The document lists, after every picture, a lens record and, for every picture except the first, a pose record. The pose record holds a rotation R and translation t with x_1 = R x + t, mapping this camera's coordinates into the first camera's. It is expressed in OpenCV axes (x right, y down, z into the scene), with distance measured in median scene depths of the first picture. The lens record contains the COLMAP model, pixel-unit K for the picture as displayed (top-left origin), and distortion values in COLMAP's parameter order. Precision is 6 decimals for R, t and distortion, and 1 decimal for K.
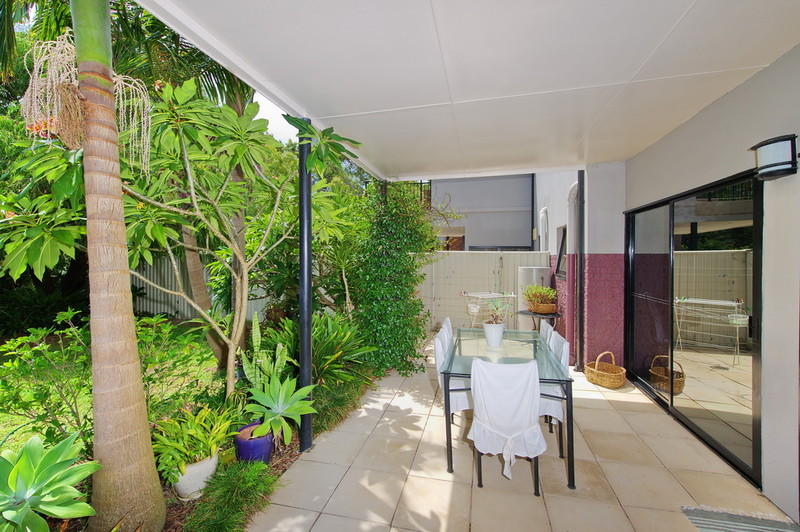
lens RADIAL K [[302.9, 0, 400.0], [0, 302.9, 266.0], [0, 0, 1]] dist [0.002960, 0.000089]
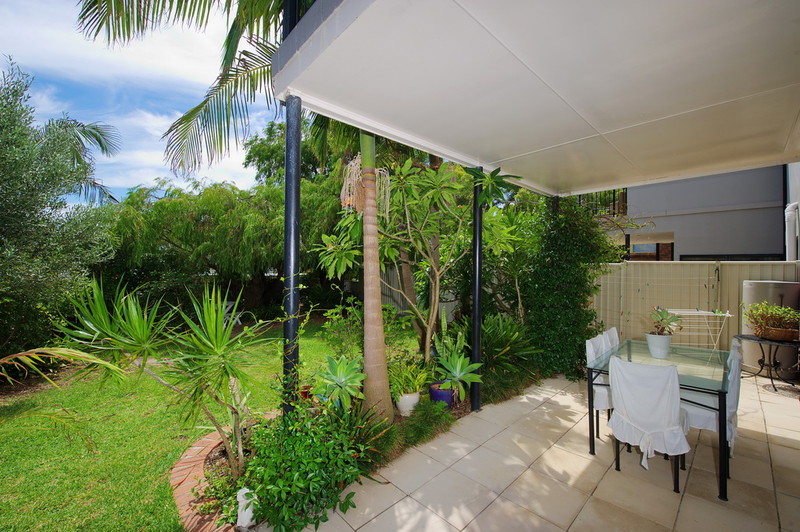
lens RADIAL K [[302.9, 0, 400.0], [0, 302.9, 266.0], [0, 0, 1]] dist [0.002960, 0.000089]
pose [[0.821412, -0.000068, -0.570335, 0.163939], [-0.018910, 0.999447, -0.027354, 0.004718], [0.570022, 0.033254, 0.820956, -0.286490]]
